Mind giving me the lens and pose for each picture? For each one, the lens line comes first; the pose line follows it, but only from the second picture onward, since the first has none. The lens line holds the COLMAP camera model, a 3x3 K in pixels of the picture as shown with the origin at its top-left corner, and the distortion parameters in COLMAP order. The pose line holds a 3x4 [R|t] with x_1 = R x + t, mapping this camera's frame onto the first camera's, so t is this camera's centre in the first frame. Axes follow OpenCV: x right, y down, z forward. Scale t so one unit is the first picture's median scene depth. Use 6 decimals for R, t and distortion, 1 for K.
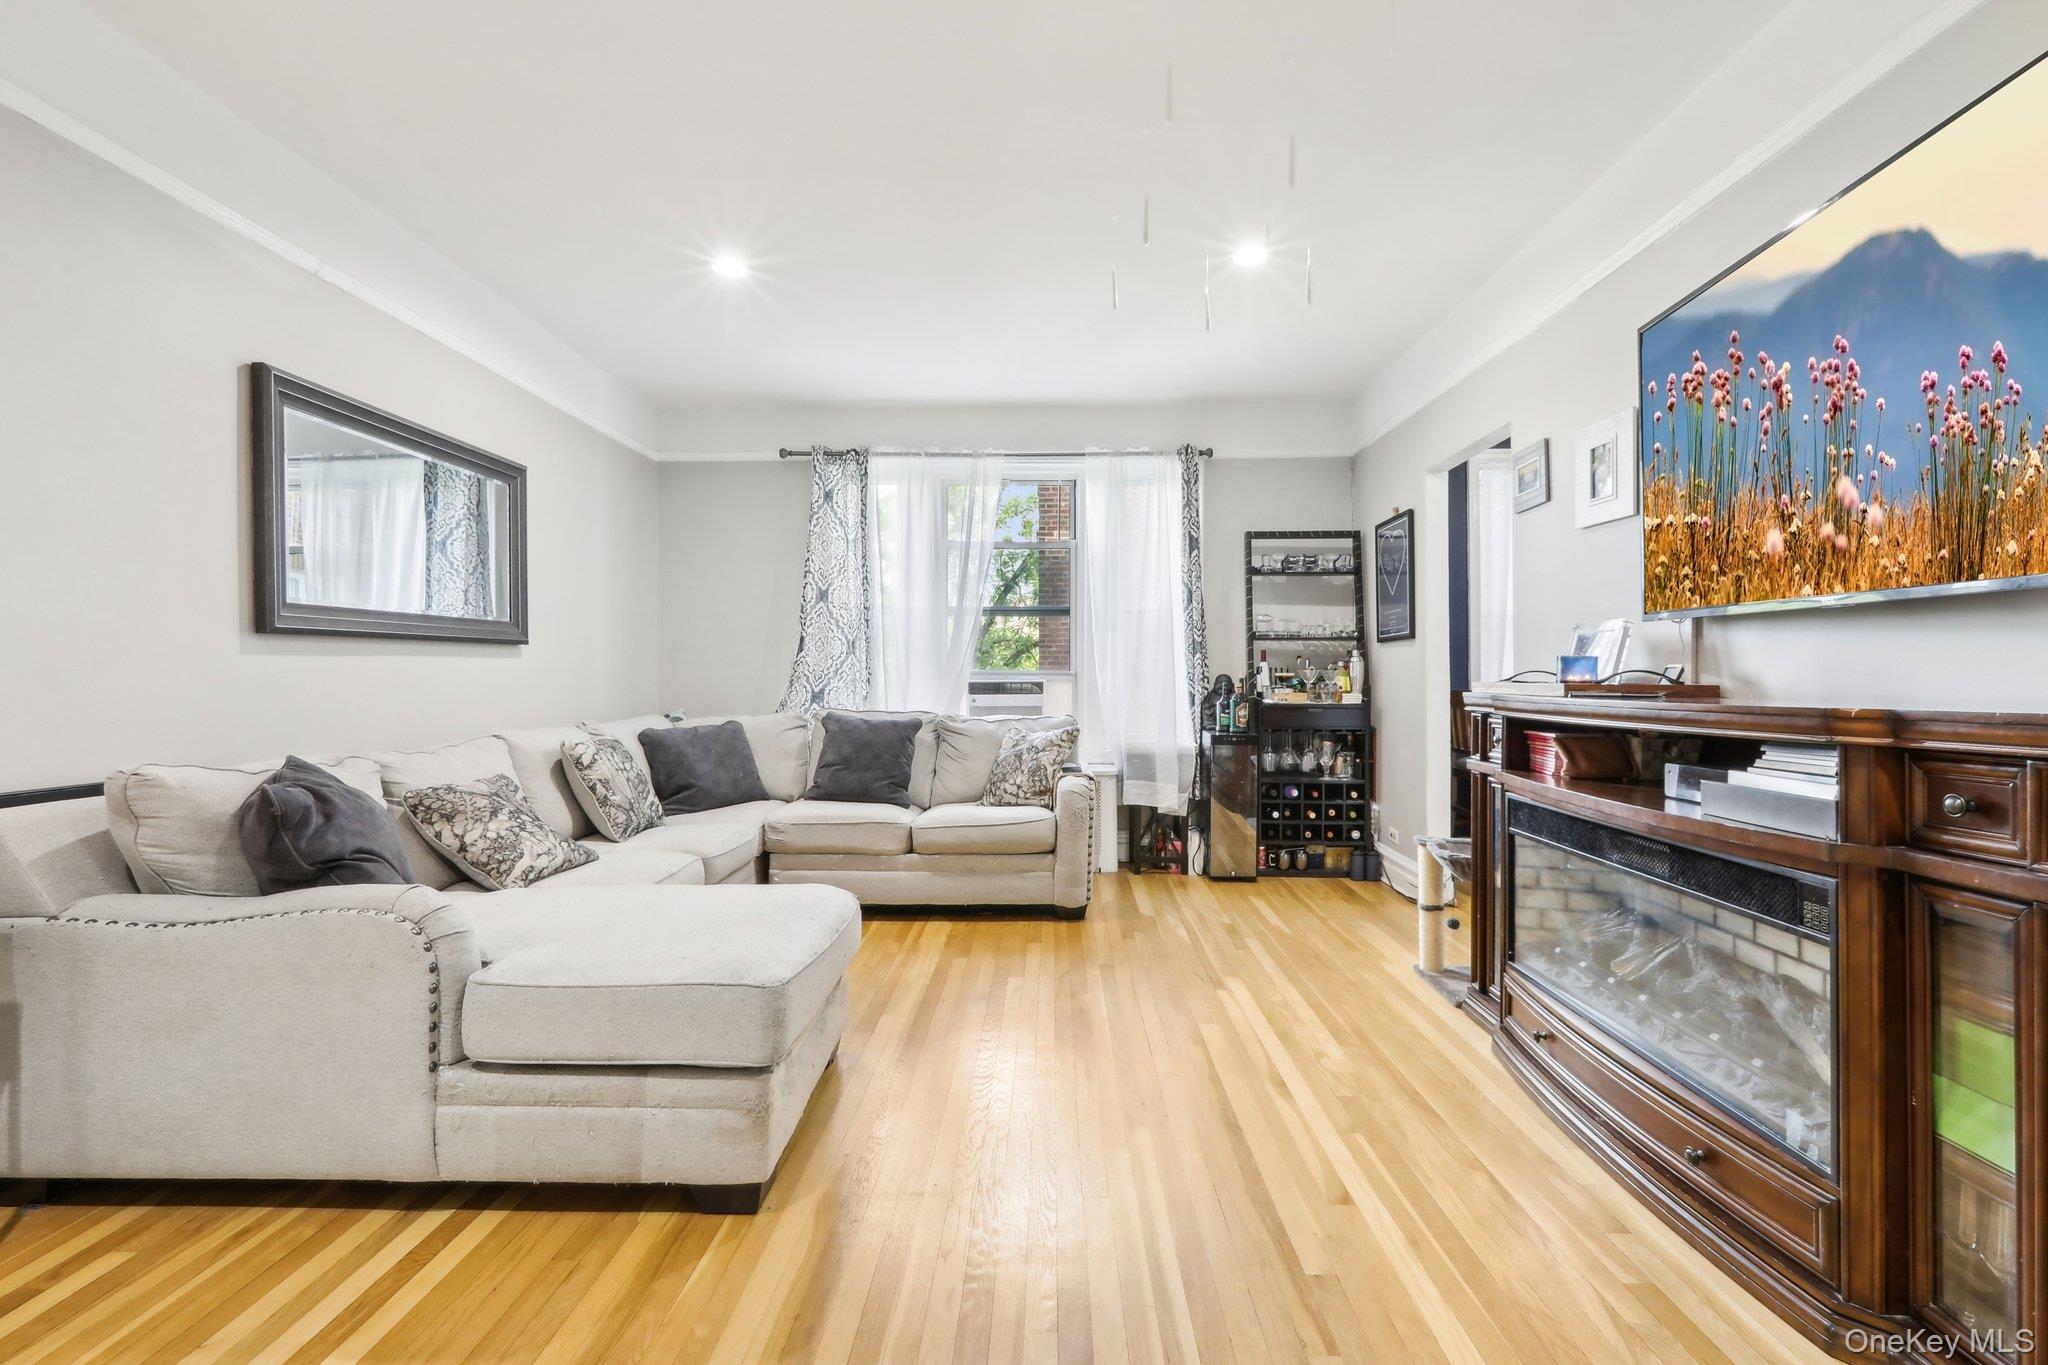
lens RADIAL K [[933.1, 0, 1026.7], [0, 933.1, 684.2], [0, 0, 1]] dist [-0.000338, 0.000792]
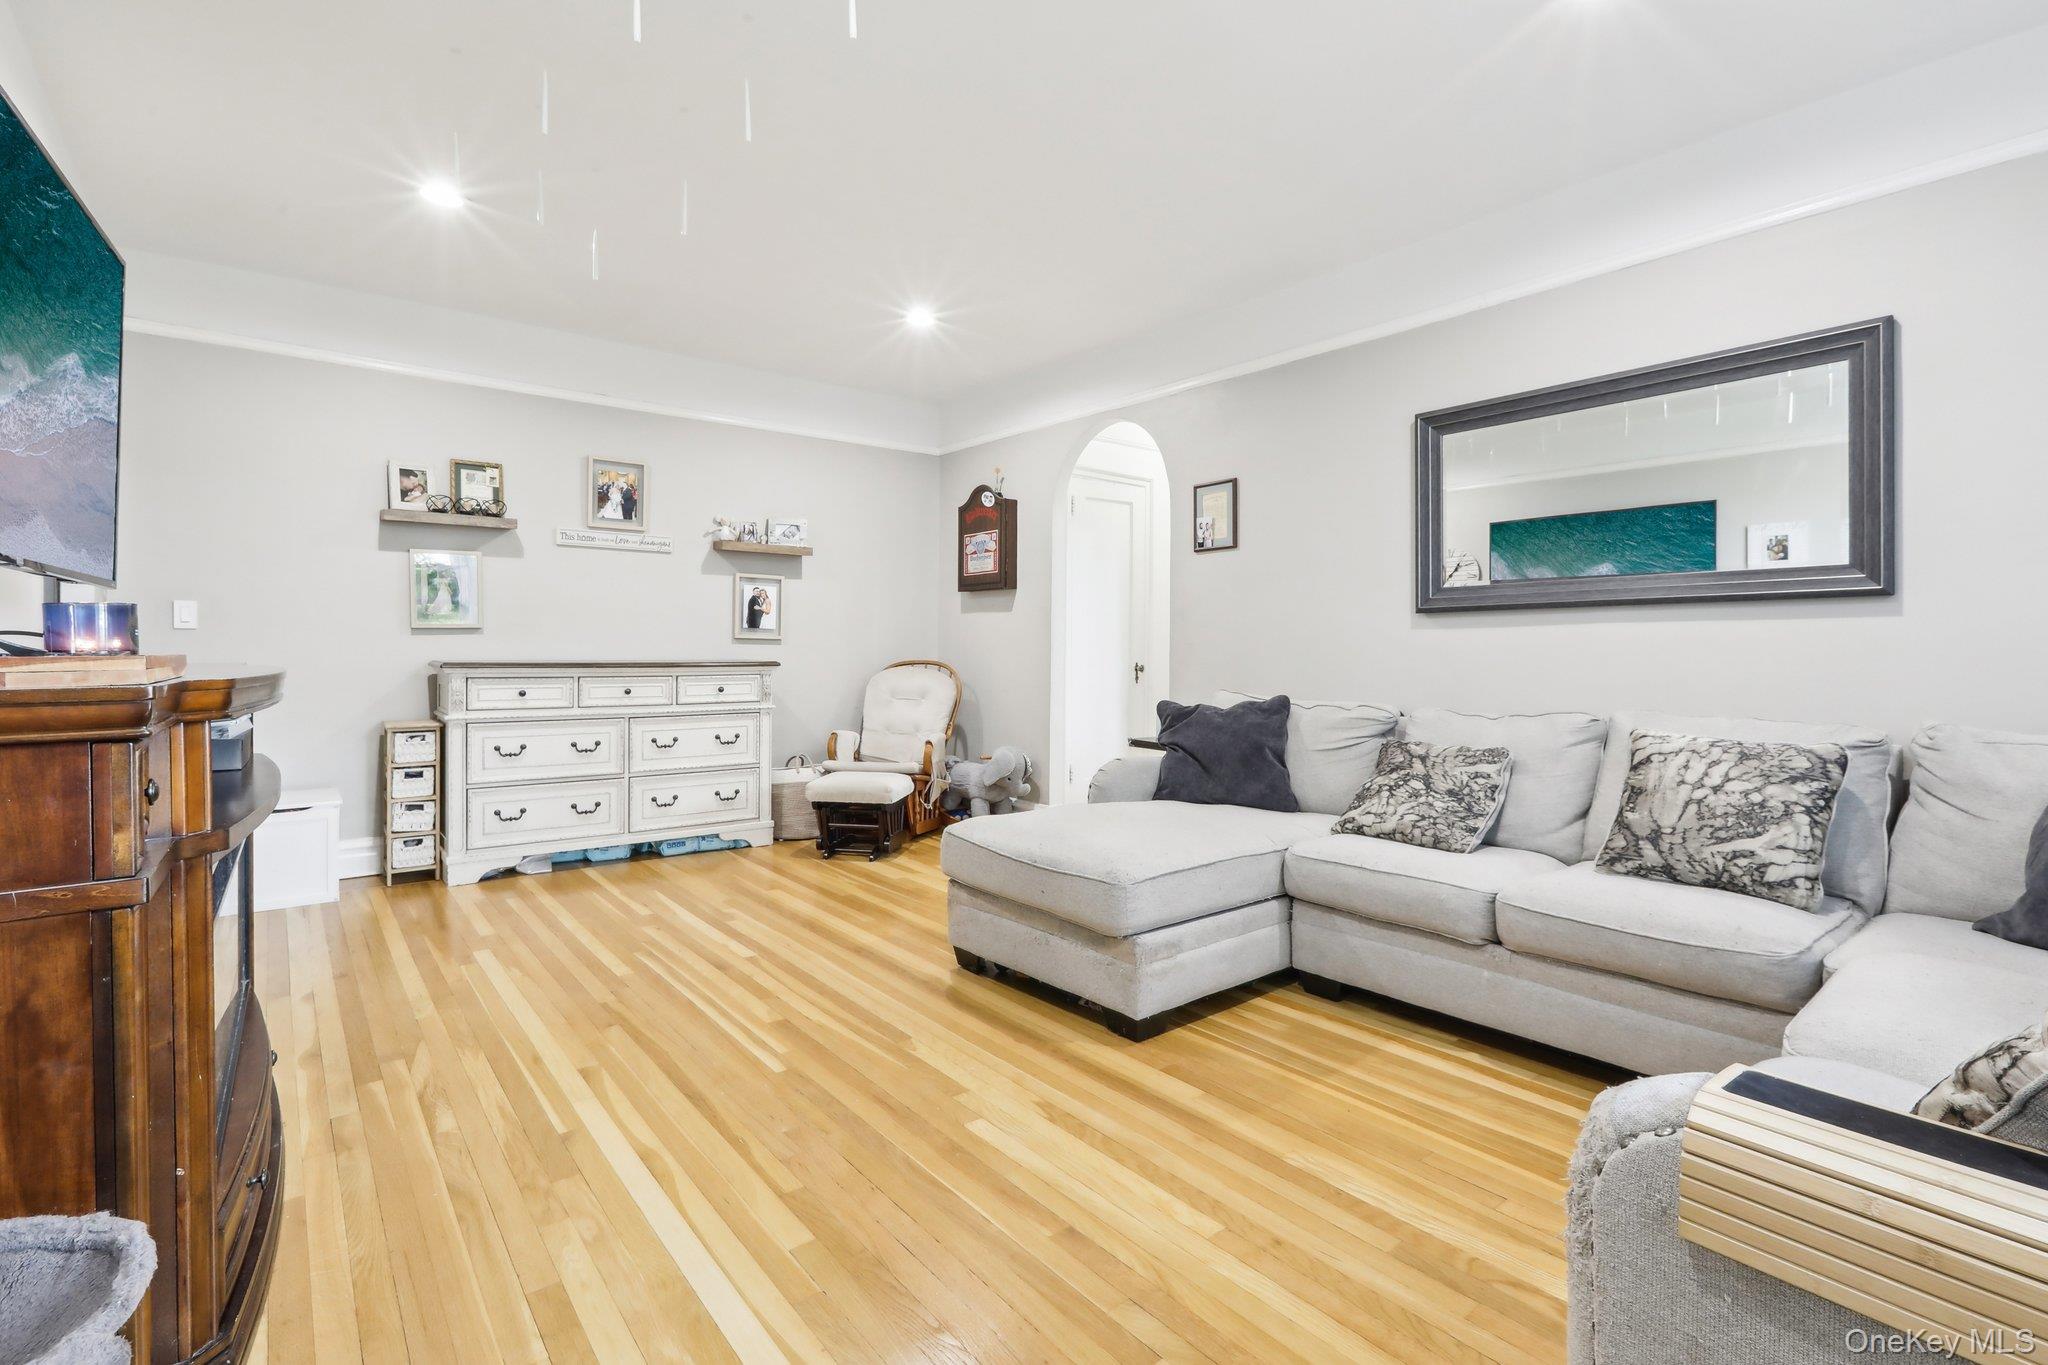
lens RADIAL K [[933.1, 0, 1013.3], [0, 933.1, 683.8], [0, 0, 1]] dist [-0.000338, 0.000792]
pose [[-0.768839, 0.025046, -0.638952, 0.265017], [-0.004578, 0.998991, 0.044668, -0.005244], [0.639426, 0.037268, -0.767949, 0.888900]]
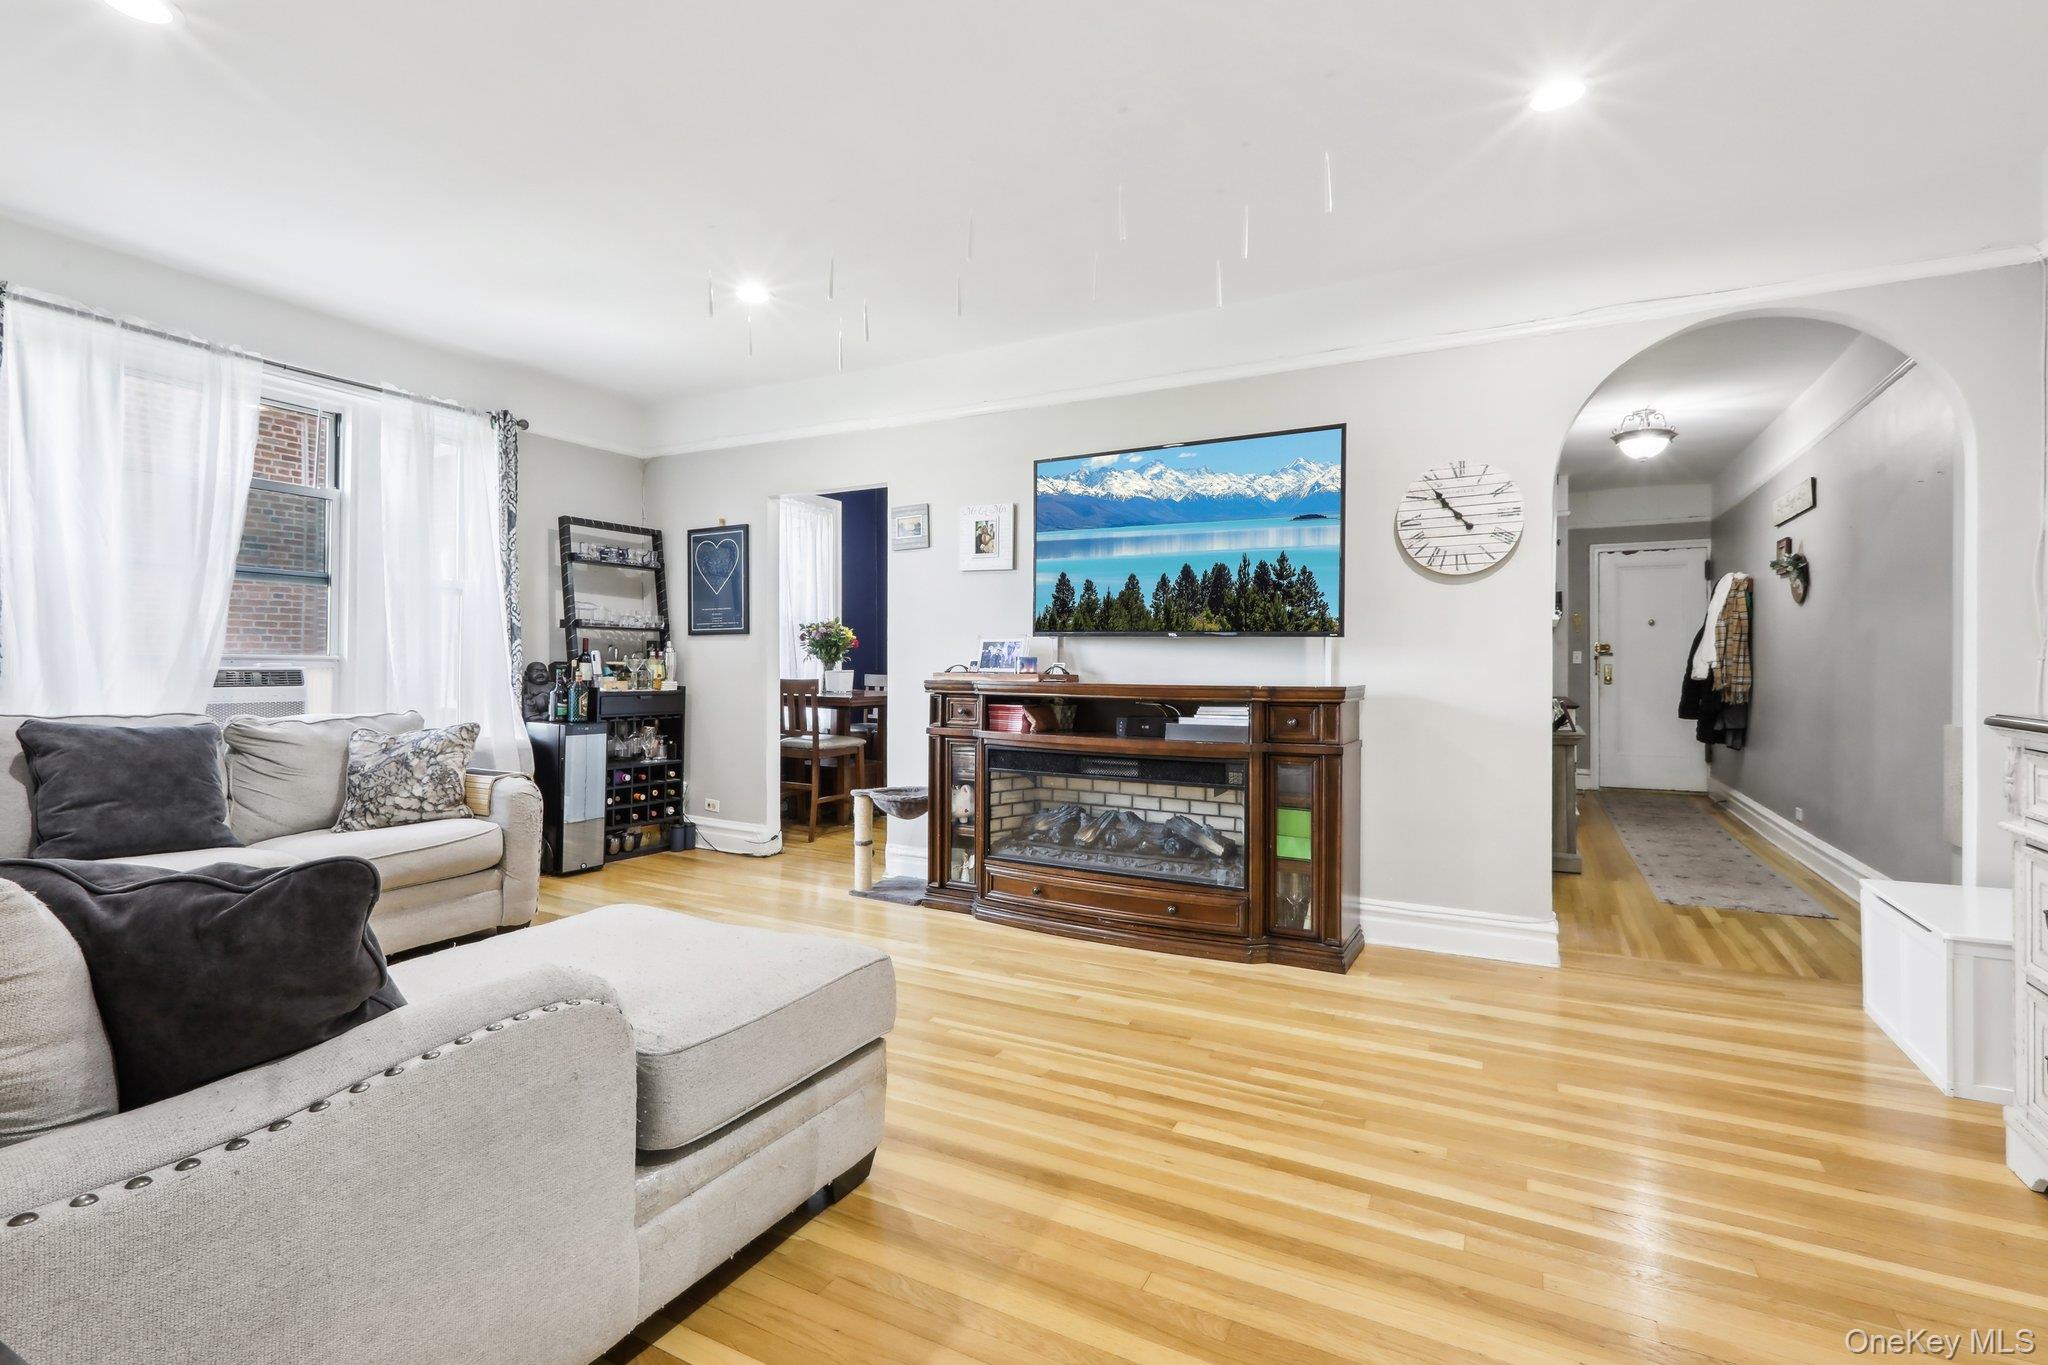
lens RADIAL K [[933.1, 0, 1029.4], [0, 933.1, 673.1], [0, 0, 1]] dist [-0.000338, 0.000792]
pose [[0.445045, -0.001104, 0.895507, -0.439913], [-0.002350, 0.999994, 0.002400, -0.003207], [-0.895505, -0.003173, 0.445040, 0.138811]]
